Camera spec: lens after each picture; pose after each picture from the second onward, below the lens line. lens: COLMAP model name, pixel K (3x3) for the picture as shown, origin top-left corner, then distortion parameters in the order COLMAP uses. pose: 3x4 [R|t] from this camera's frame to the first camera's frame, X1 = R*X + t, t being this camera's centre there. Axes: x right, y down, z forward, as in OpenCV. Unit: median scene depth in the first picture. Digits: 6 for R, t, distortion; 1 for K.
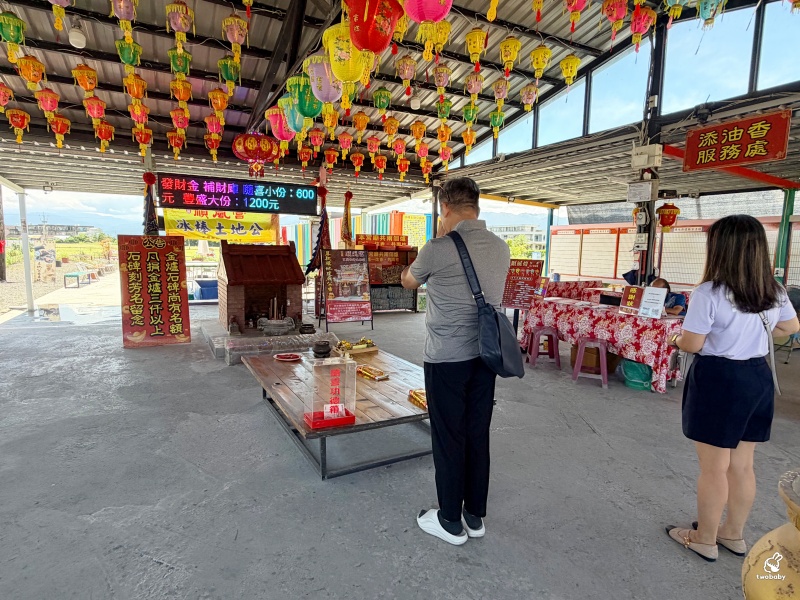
lens RADIAL K [[450.1, 0, 405.1], [0, 450.1, 311.5], [0, 0, 1]] dist [0.006742, 0.005664]
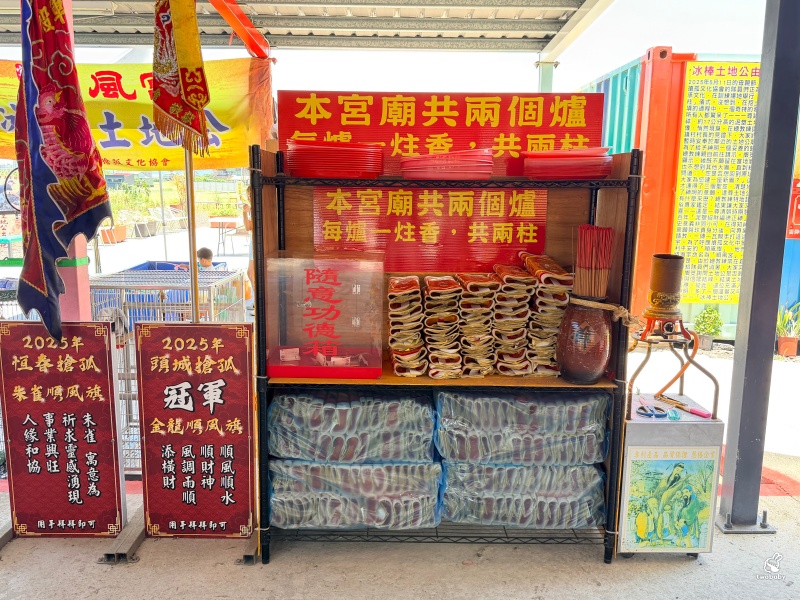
lens RADIAL K [[686.8, 0, 381.6], [0, 686.8, 310.1], [0, 0, 1]] dist [0.037480, -0.035431]
pose [[0.877211, 0.080794, -0.473258, 0.095452], [-0.066974, 0.996693, 0.046014, -0.144111], [0.475410, -0.008668, 0.879722, 1.120333]]
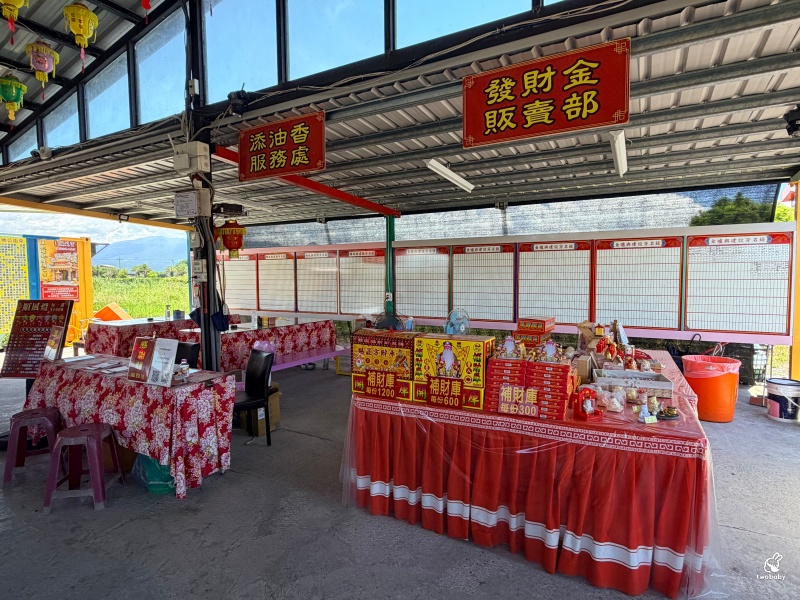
lens RADIAL K [[450.1, 0, 393.5], [0, 450.1, 304.7], [0, 0, 1]] dist [0.006742, 0.005664]
pose [[0.845522, -0.060297, 0.530524, 0.341079], [0.100178, 0.993873, -0.046699, -0.027606], [-0.524458, 0.092632, 0.846382, 0.181569]]
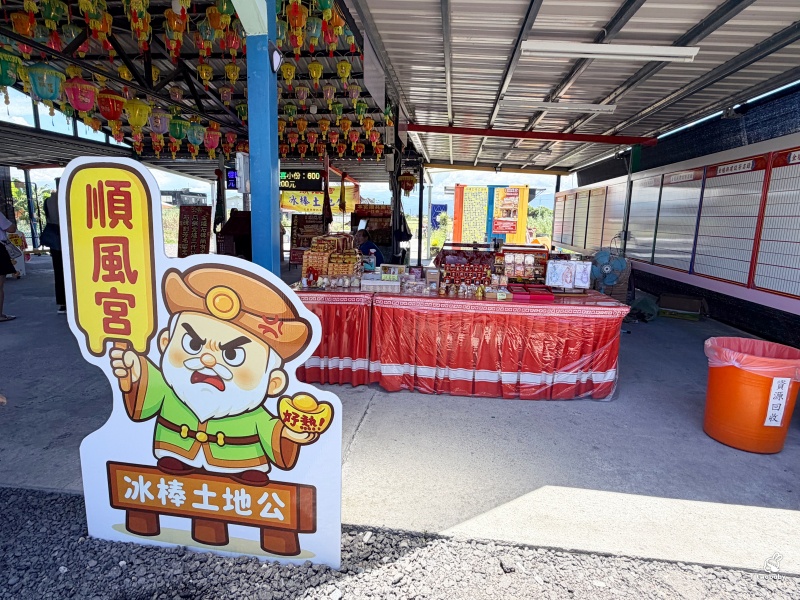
lens RADIAL K [[450.1, 0, 398.5], [0, 450.1, 299.3], [0, 0, 1]] dist [0.006742, 0.005664]
pose [[0.819066, 0.100004, -0.564916, 1.109126], [-0.087256, 0.994949, 0.049619, 0.040701], [0.567025, 0.008651, 0.823655, -0.010020]]
